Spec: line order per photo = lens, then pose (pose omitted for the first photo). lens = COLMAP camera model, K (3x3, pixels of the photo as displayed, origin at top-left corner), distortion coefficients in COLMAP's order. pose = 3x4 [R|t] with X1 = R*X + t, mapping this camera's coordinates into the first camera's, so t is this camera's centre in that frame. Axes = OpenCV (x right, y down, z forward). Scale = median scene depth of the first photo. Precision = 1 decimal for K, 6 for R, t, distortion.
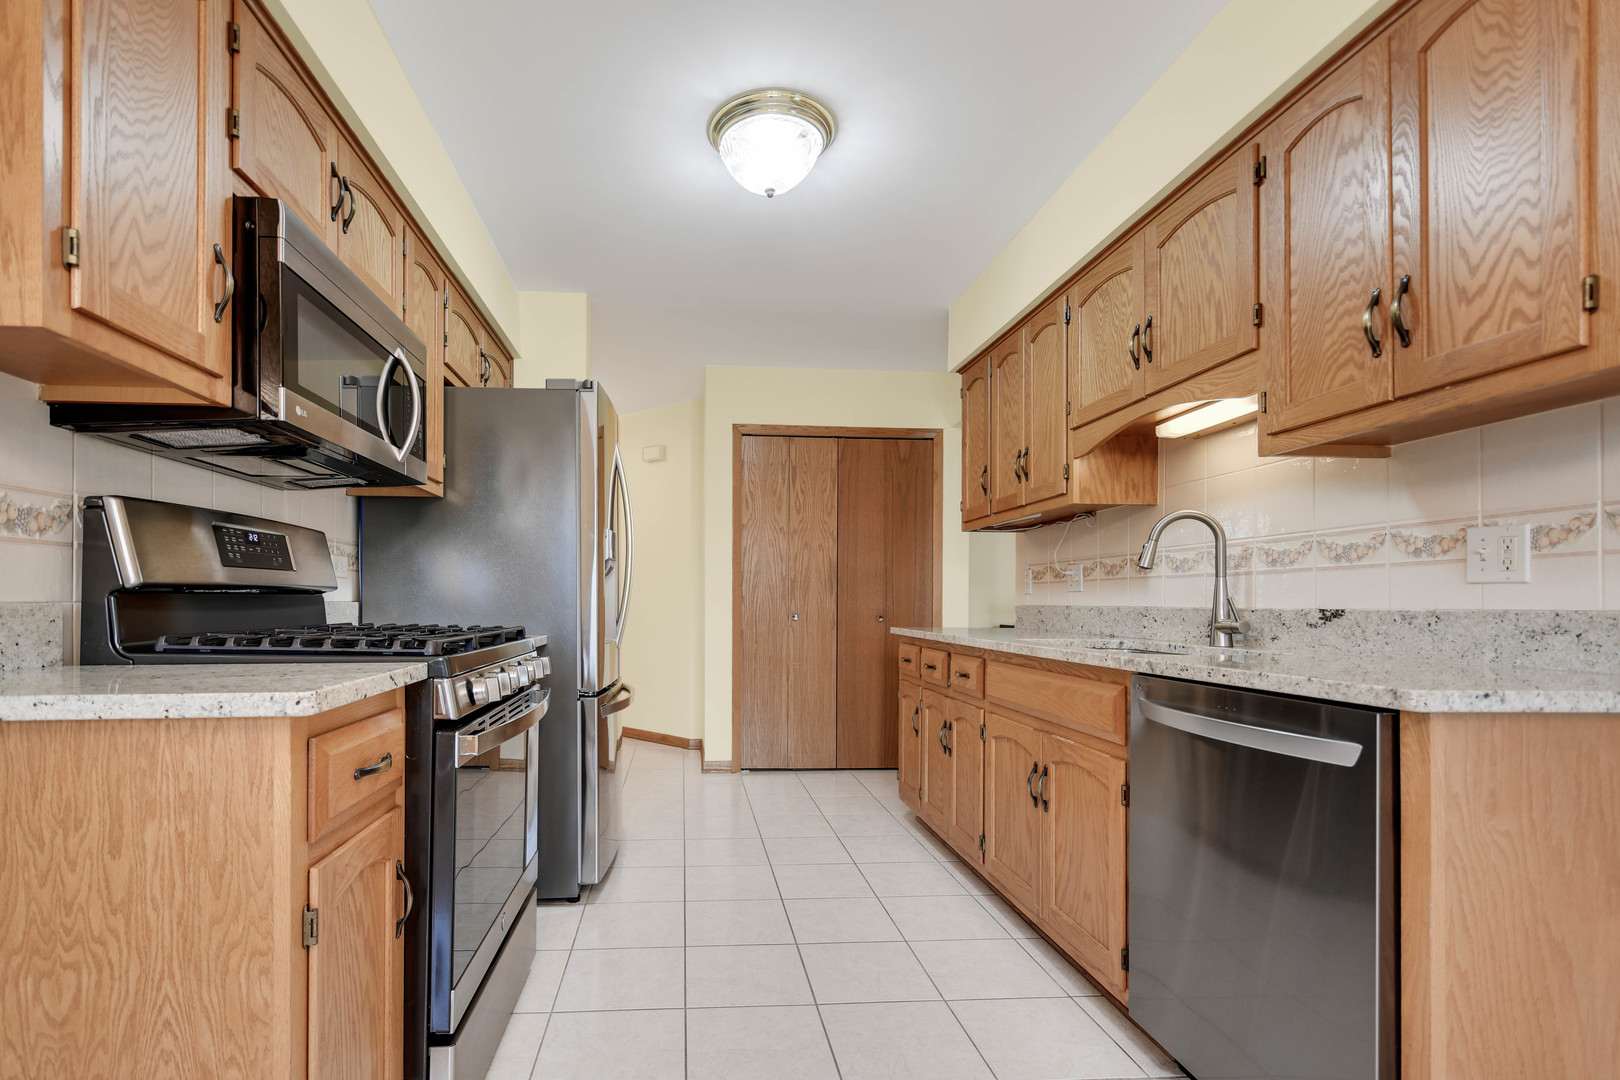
lens RADIAL K [[782.9, 0, 707.5], [0, 782.9, 592.5], [0, 0, 1]] dist [-0.000232, -0.000345]
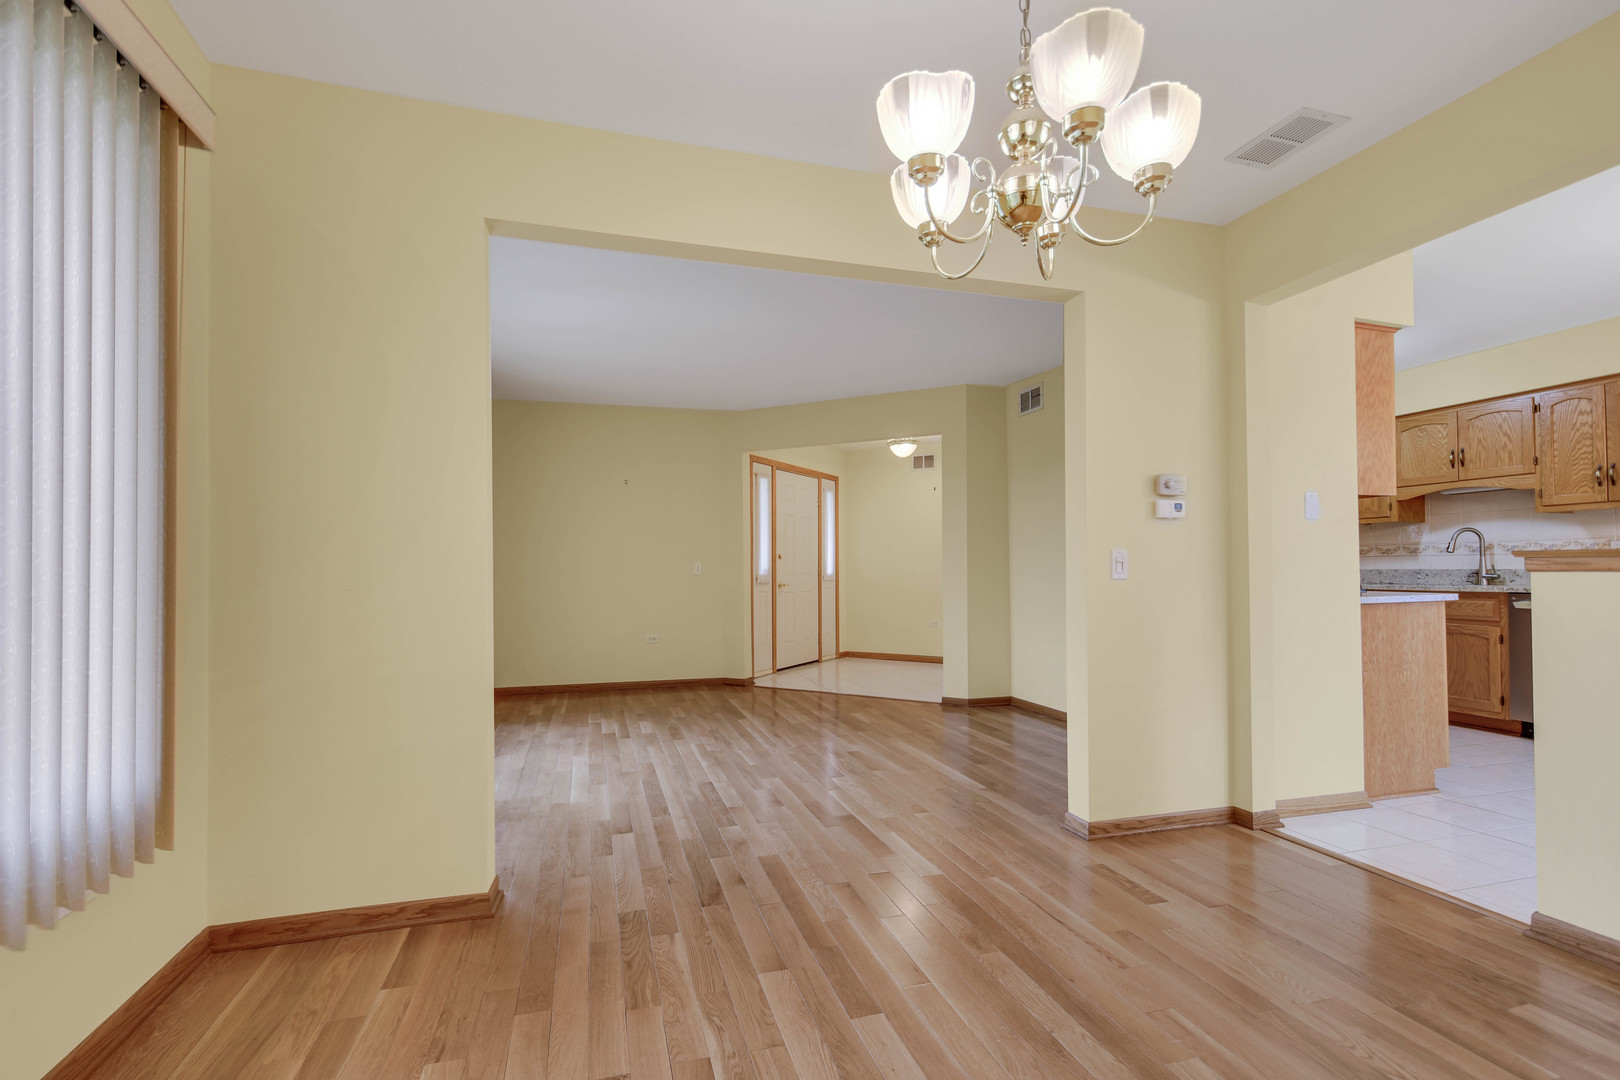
lens RADIAL K [[747.0, 0, 773.2], [0, 747.0, 553.1], [0, 0, 1]] dist [0.001423, 0.000052]
pose [[0.977788, -0.005977, 0.209512, -2.115340], [0.007309, 0.999958, -0.005585, -0.034482], [-0.209470, 0.006992, 0.977790, -0.853859]]
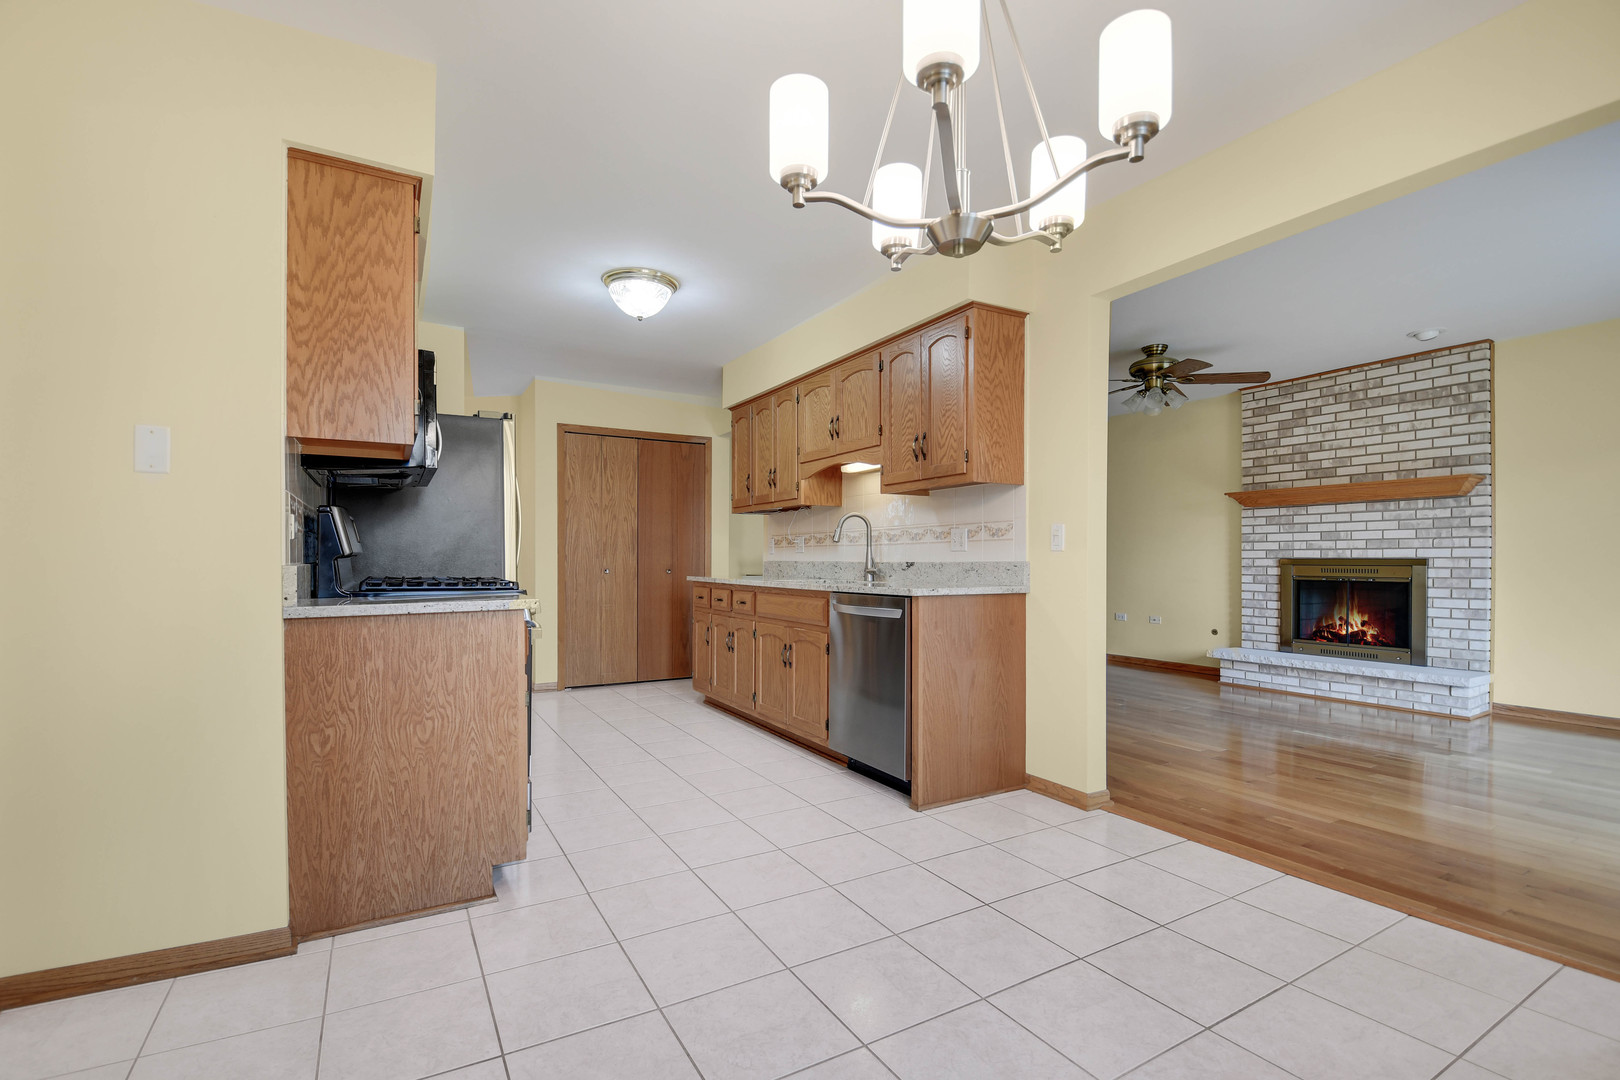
lens RADIAL K [[747.2, 0, 807.2], [0, 747.2, 562.7], [0, 0, 1]] dist [-0.014412, -0.000560]
pose [[0.890798, -0.008749, 0.454315, -0.392980], [0.000333, 0.999827, 0.018600, -0.015035], [-0.454399, -0.016417, 0.890647, -0.702013]]
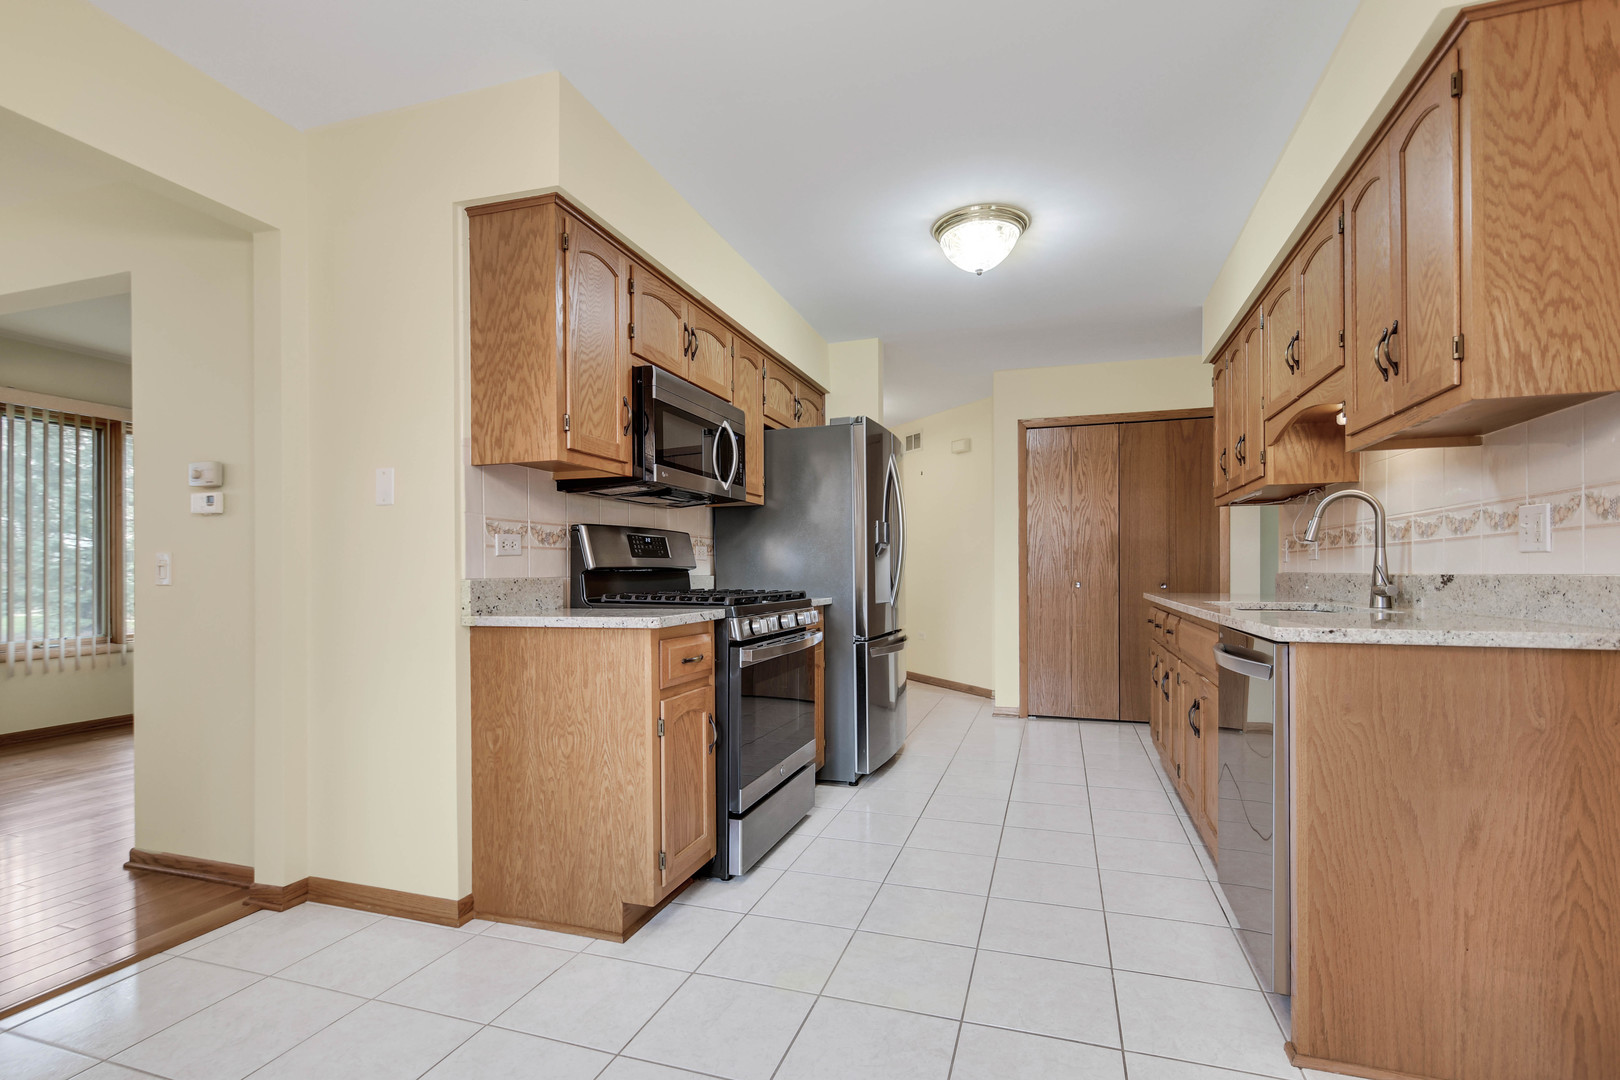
lens RADIAL K [[734.9, 0, 785.1], [0, 734.9, 570.6], [0, 0, 1]] dist [0.001575, -0.000311]
pose [[0.928805, -0.011504, -0.370391, 0.276062], [0.014837, 0.999871, 0.006150, -0.005990], [0.370272, -0.011207, 0.928856, -0.369094]]
